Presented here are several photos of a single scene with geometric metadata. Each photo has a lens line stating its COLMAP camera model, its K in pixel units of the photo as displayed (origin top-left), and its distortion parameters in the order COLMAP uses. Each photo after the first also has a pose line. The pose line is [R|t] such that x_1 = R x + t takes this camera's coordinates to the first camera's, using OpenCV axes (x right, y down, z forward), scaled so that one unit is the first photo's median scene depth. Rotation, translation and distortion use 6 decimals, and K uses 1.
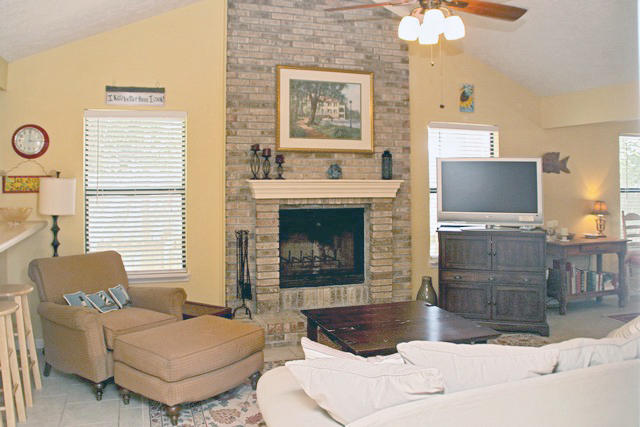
lens RADIAL K [[548.5, 0, 318.9], [0, 548.5, 184.4], [0, 0, 1]] dist [-0.172920, 0.257261]
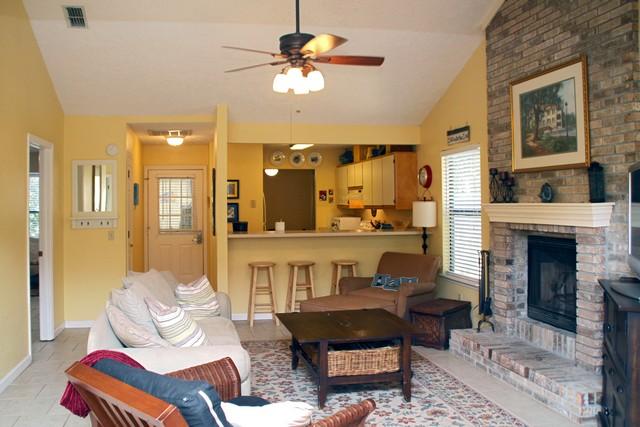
lens RADIAL K [[578.0, 0, 337.4], [0, 578.0, 212.5], [0, 0, 1]] dist [-0.148415, 0.313226]
pose [[-0.085793, 0.032267, -0.995790, 0.935720], [0.037961, 0.998856, 0.029096, -0.031811], [0.995590, -0.035305, -0.086920, 0.757237]]
